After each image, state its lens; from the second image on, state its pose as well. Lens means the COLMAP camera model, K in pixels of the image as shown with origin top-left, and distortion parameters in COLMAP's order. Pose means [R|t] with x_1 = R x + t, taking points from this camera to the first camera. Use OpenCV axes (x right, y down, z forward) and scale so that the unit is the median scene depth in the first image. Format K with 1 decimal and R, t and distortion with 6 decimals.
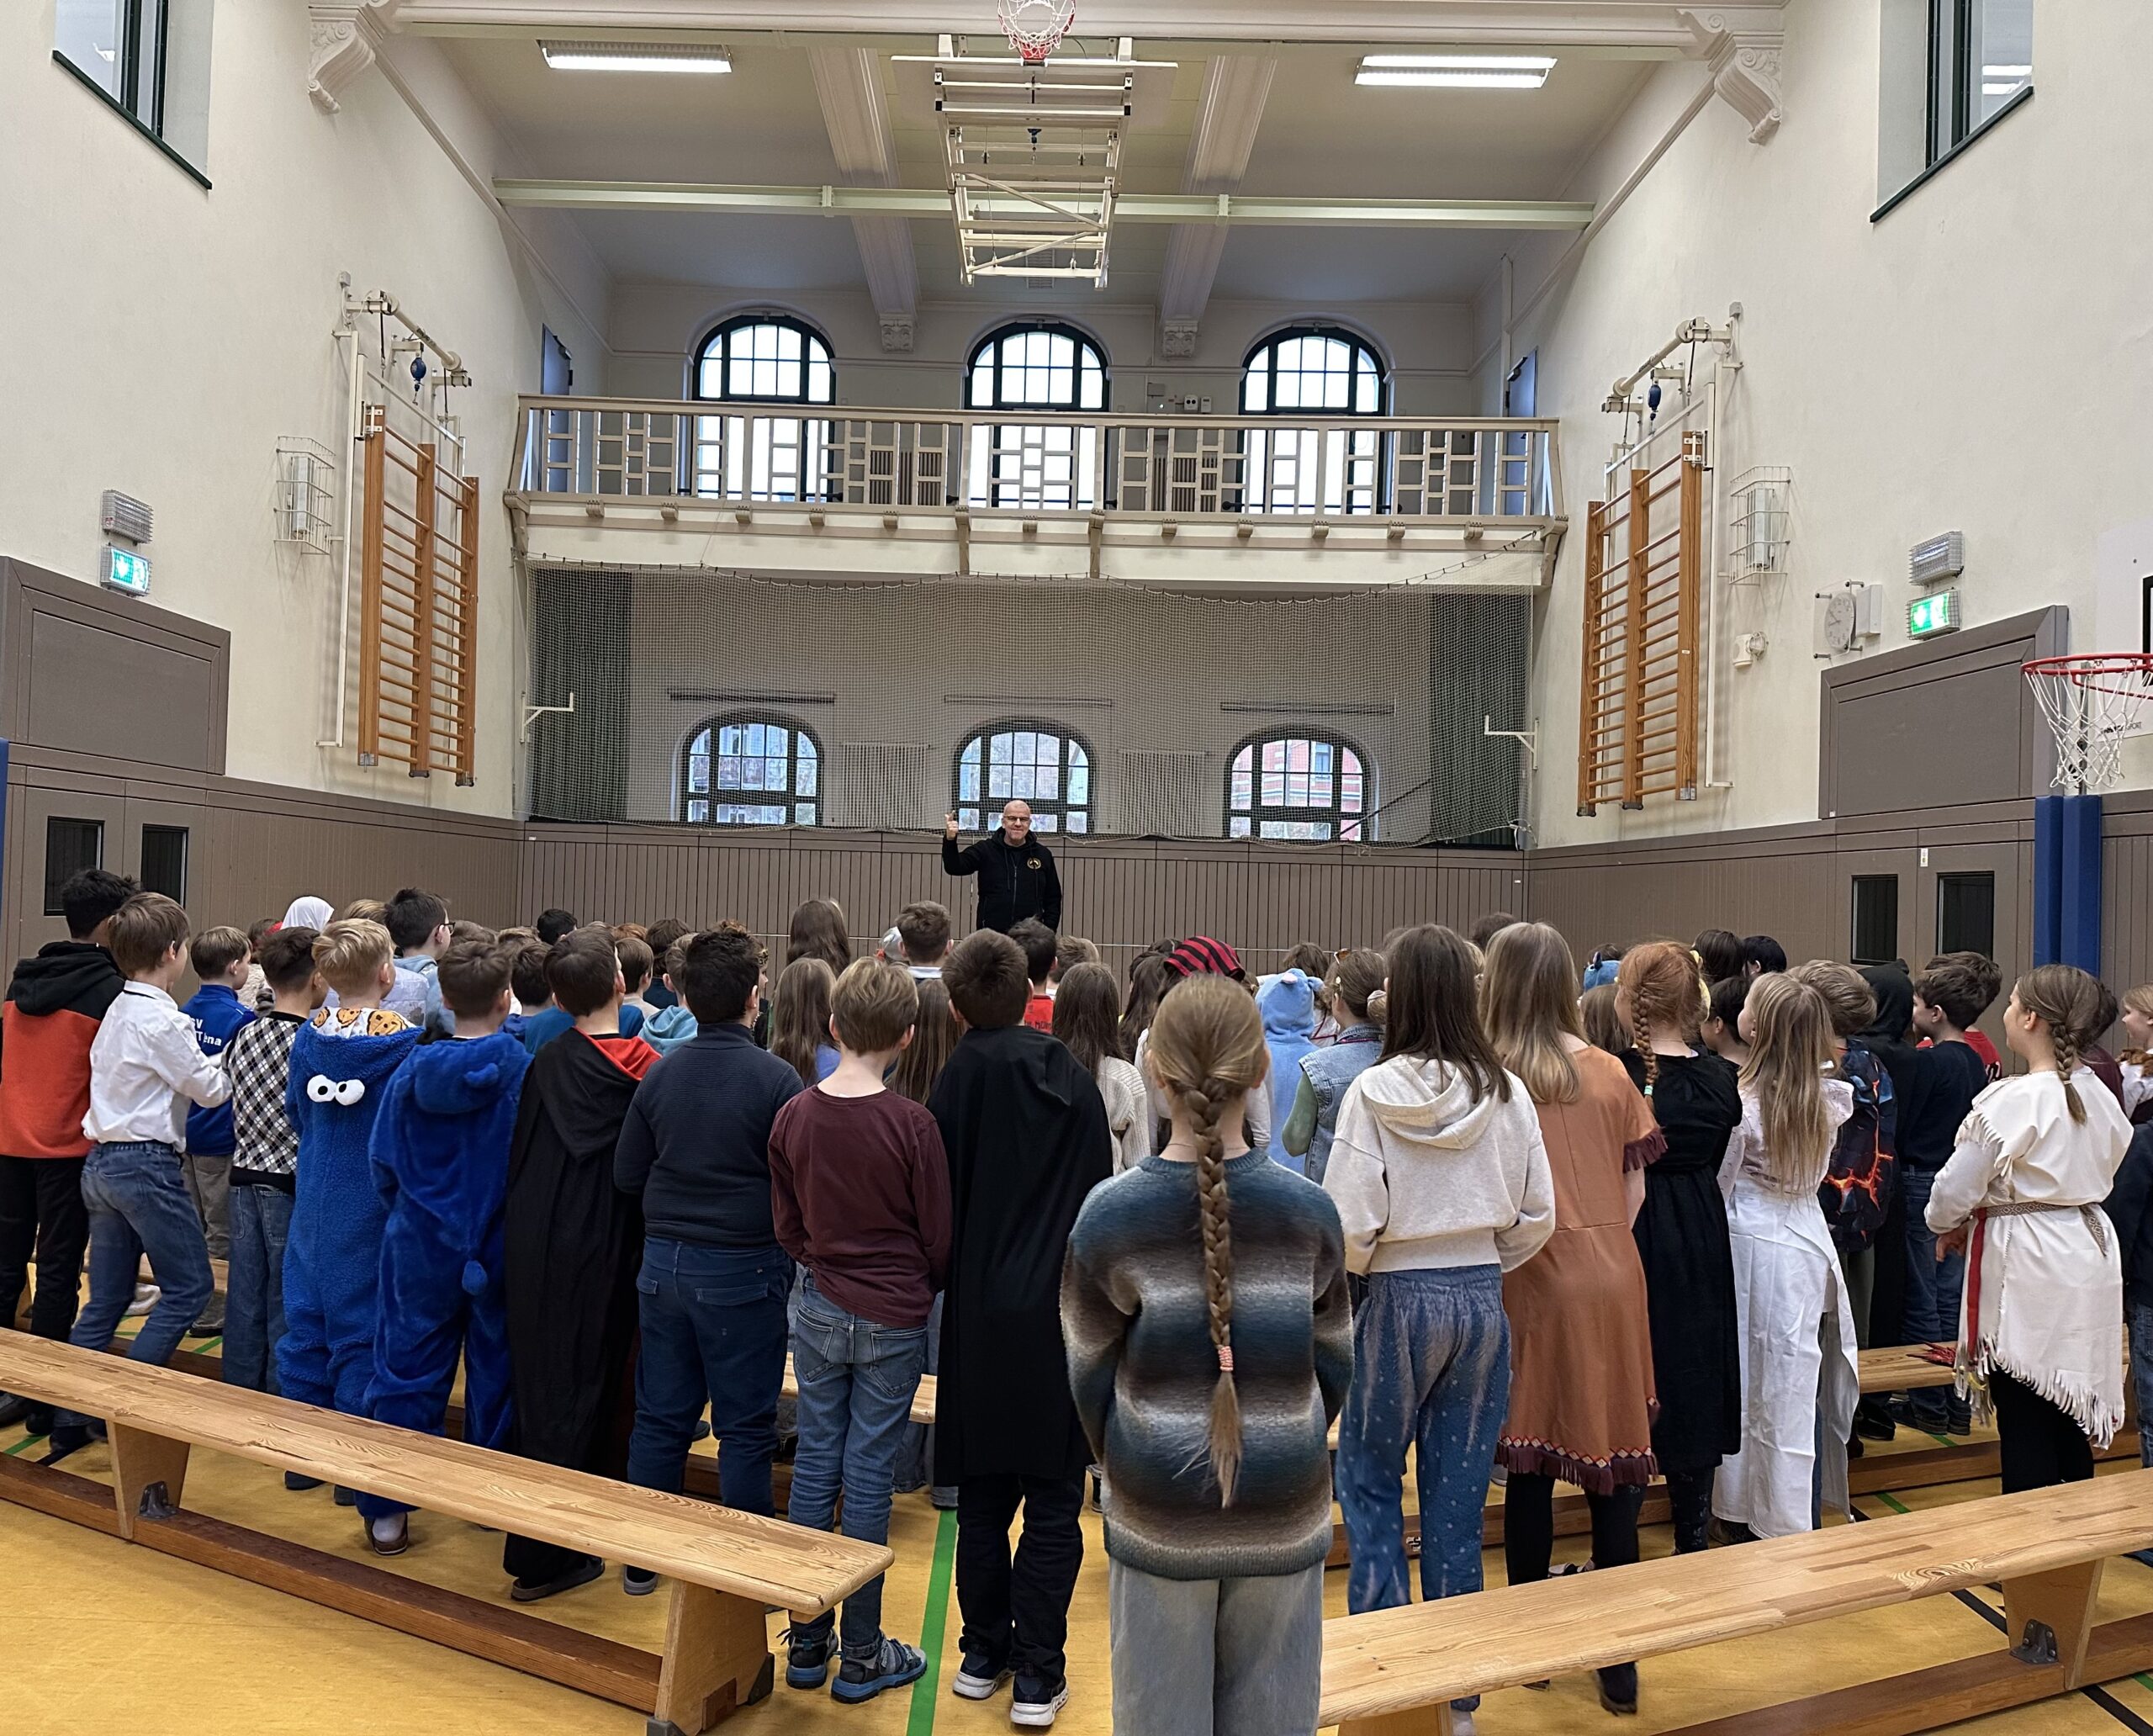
lens RADIAL K [[1630.1, 0, 1066.6], [0, 1630.1, 881.3], [0, 0, 1]] dist [0.011750, -0.010568]
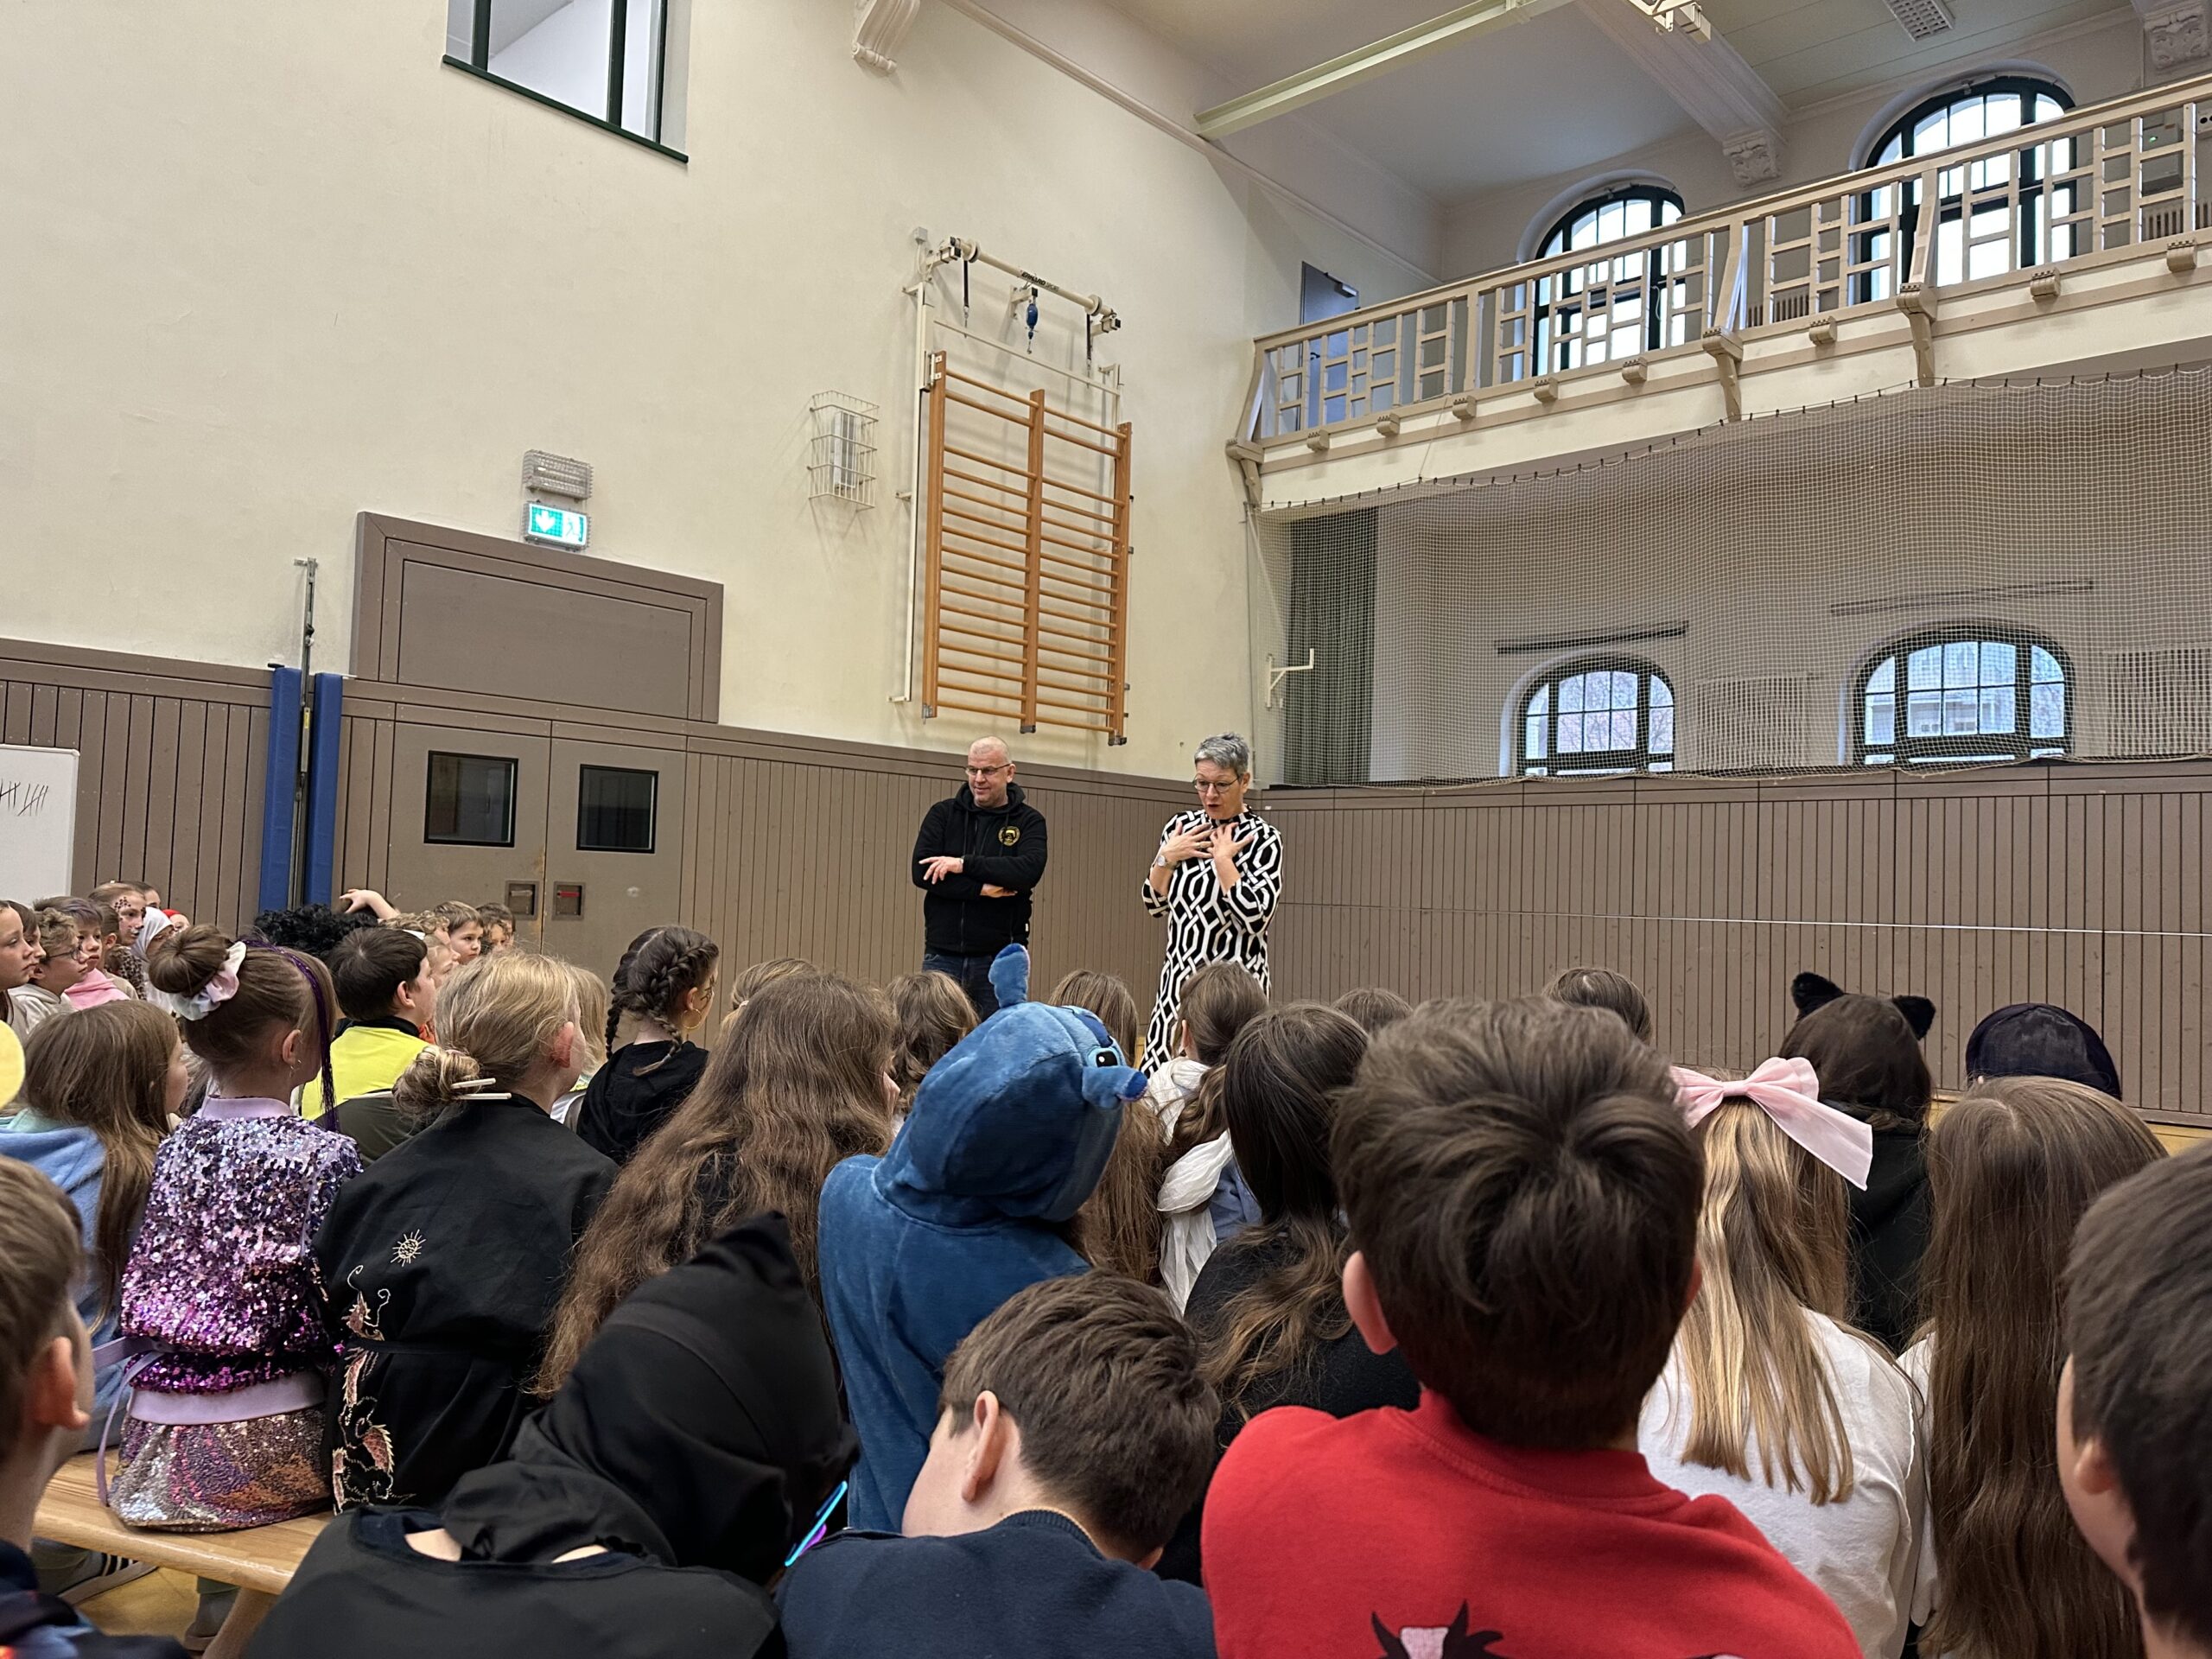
lens RADIAL K [[1595.0, 0, 1110.0], [0, 1595.0, 827.2], [0, 0, 1]] dist [0.044315, -0.057992]
pose [[0.724499, -0.040330, -0.688095, 0.226188], [-0.001938, 0.998164, -0.060544, 0.039008], [0.689273, 0.045197, 0.723090, 0.289370]]
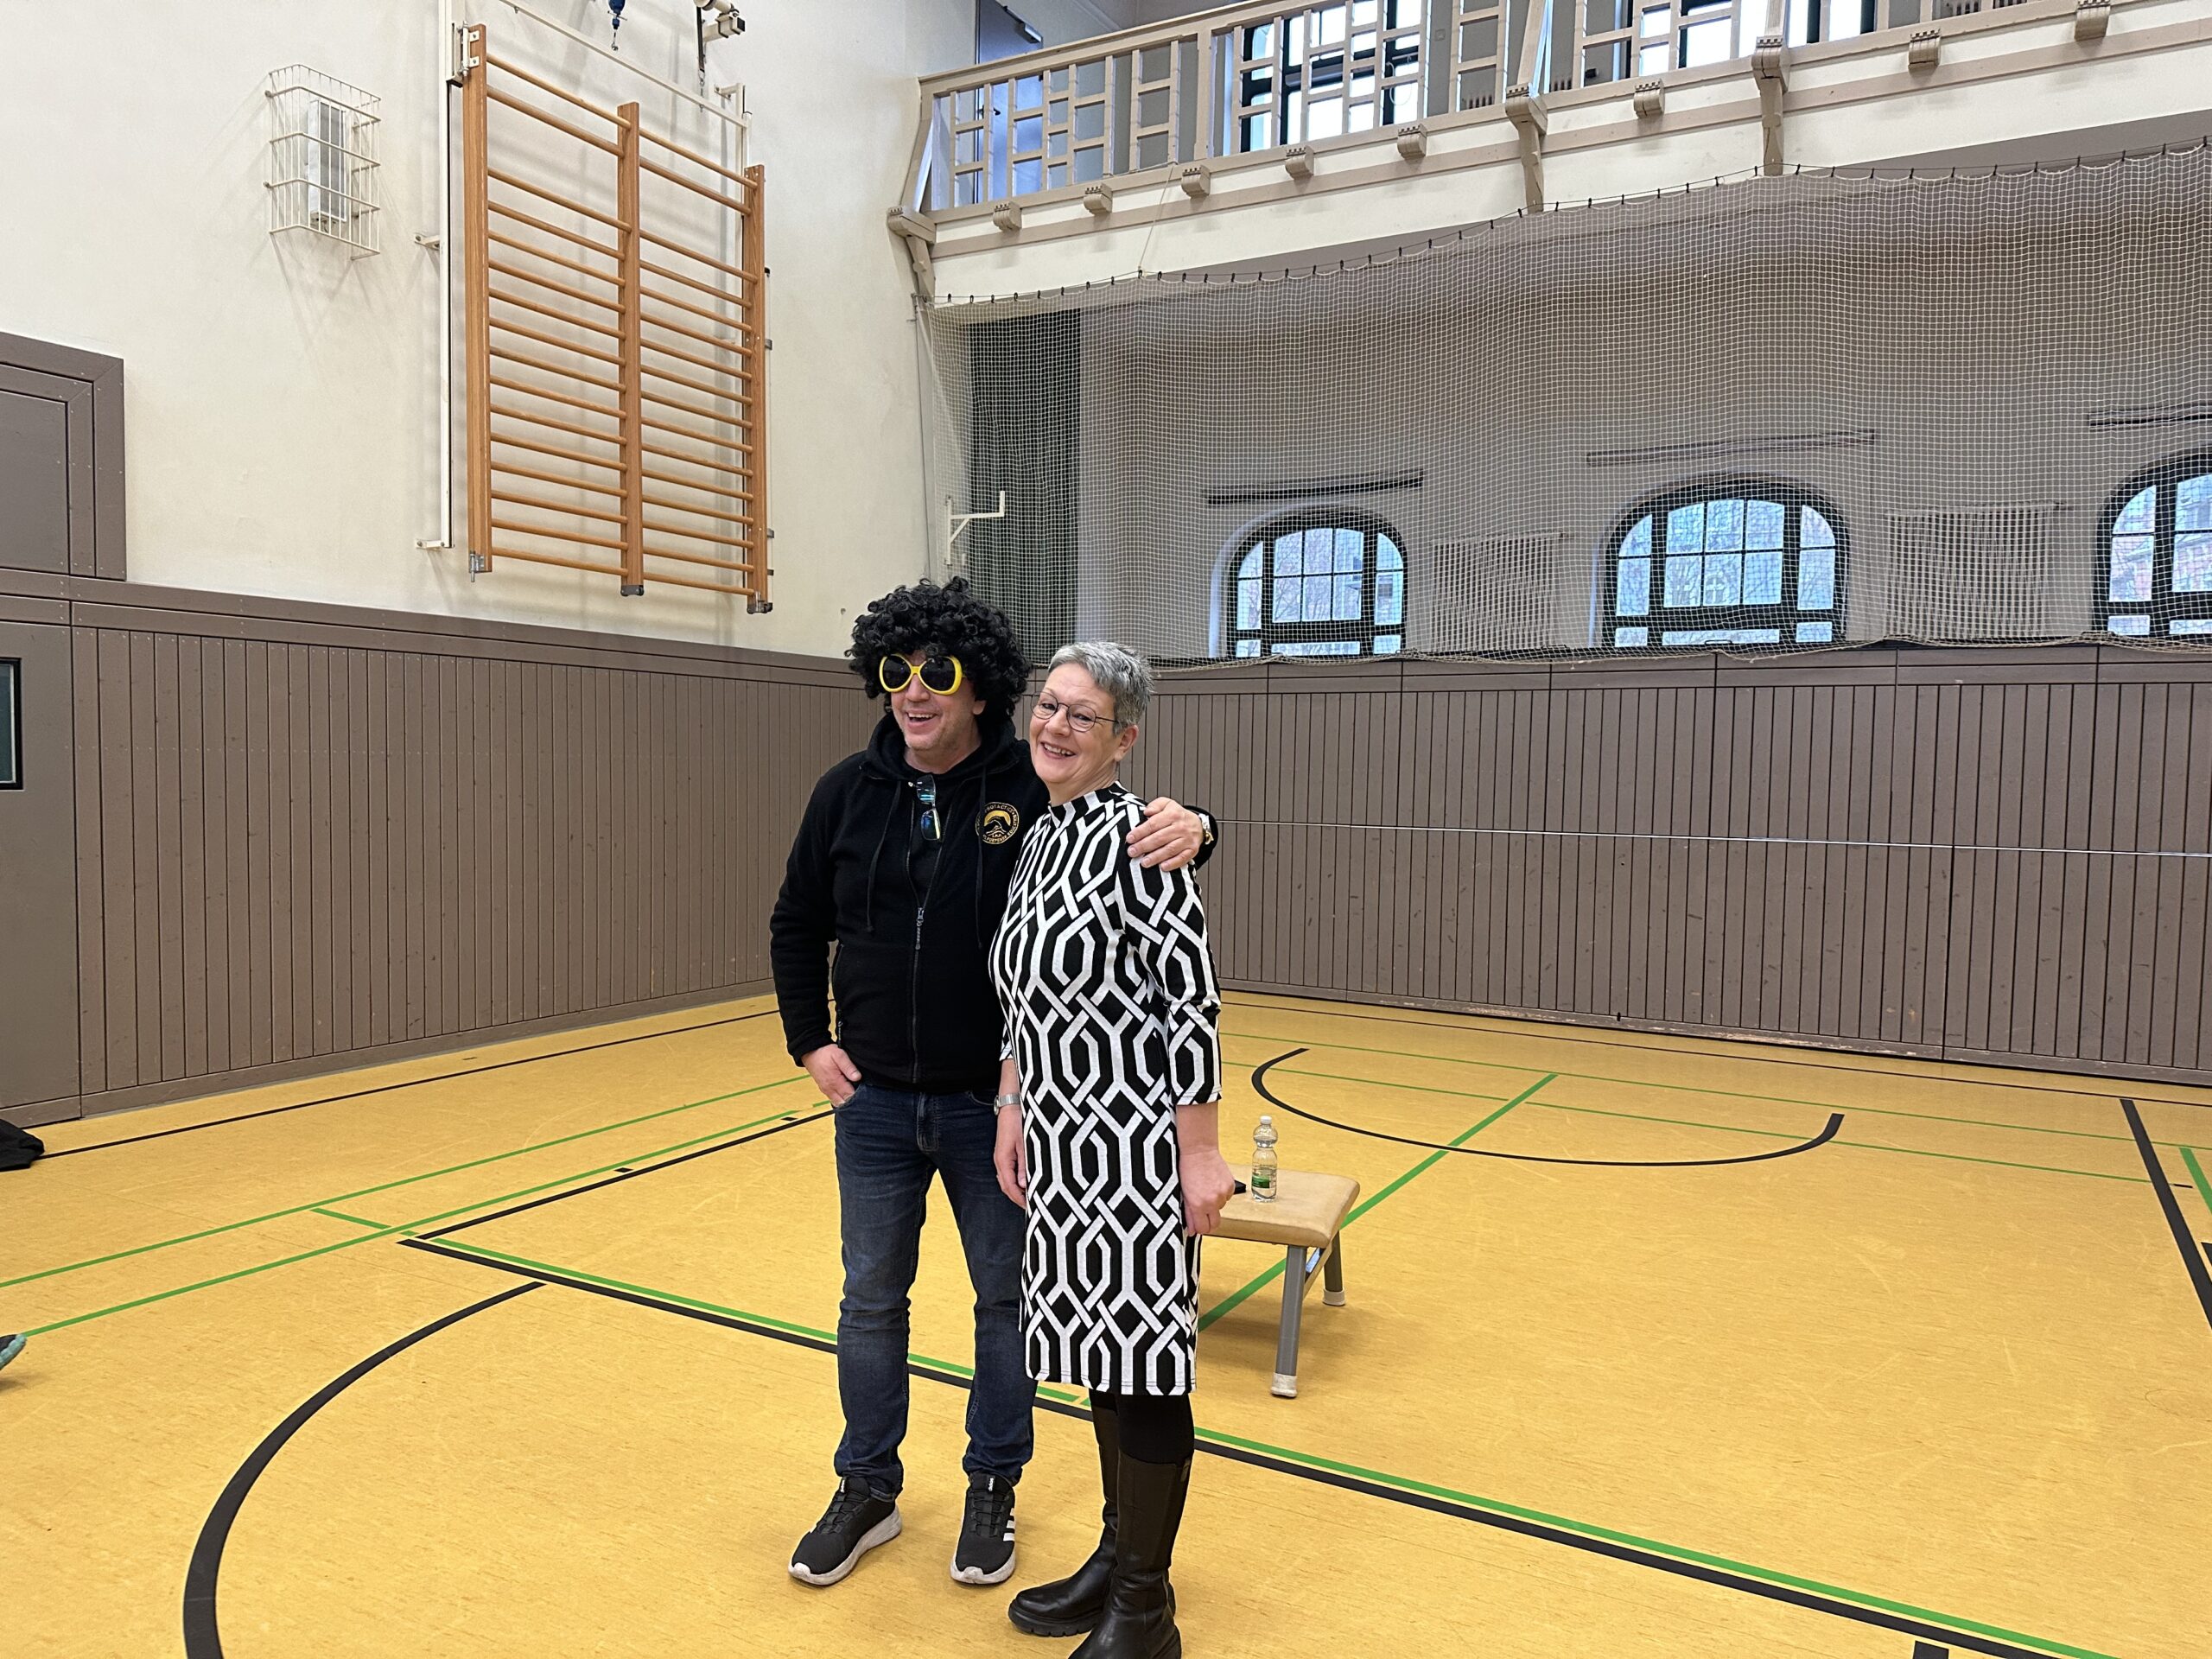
lens RADIAL K [[1595.0, 0, 1109.7], [0, 1595.0, 845.1], [0, 0, 1]] dist [0.044315, -0.057992]
pose [[0.864792, 0.008886, -0.502052, 0.098888], [0.014703, 0.998967, 0.043006, 0.013248], [0.501915, -0.044573, 0.863767, 0.410381]]
